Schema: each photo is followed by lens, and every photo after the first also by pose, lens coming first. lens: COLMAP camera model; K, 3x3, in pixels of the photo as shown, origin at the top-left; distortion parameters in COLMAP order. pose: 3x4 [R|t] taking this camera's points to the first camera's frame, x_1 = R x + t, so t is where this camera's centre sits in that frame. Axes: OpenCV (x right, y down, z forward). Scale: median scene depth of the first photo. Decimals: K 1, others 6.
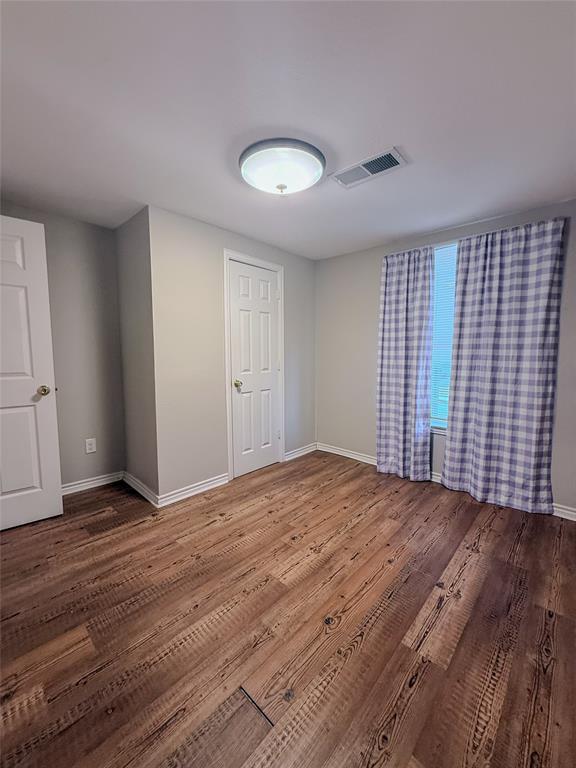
lens RADIAL K [[307.1, 0, 289.2], [0, 307.1, 380.4], [0, 0, 1]] dist [0.000236, 0.000222]
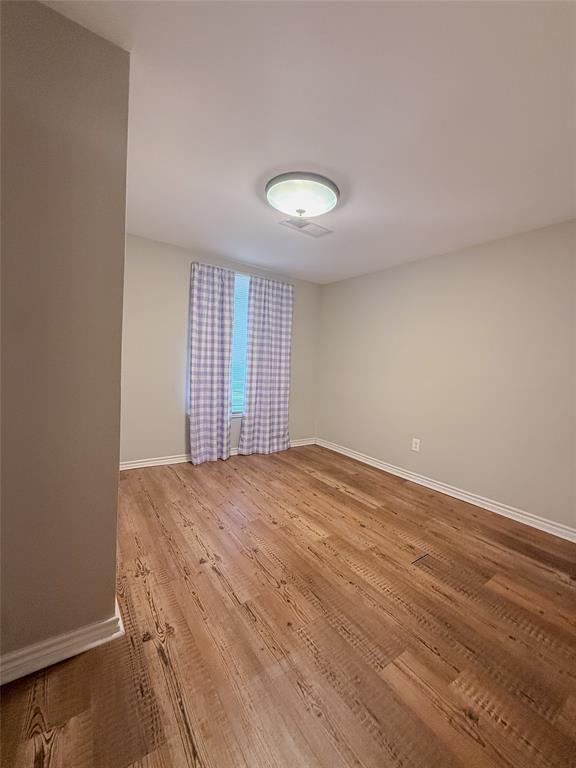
lens RADIAL K [[307.1, 0, 289.2], [0, 307.1, 380.4], [0, 0, 1]] dist [0.000236, 0.000222]
pose [[0.199121, -0.048304, 0.978784, -0.970705], [0.037322, 0.998434, 0.041681, -0.036132], [-0.979264, 0.028231, 0.200612, 0.675515]]
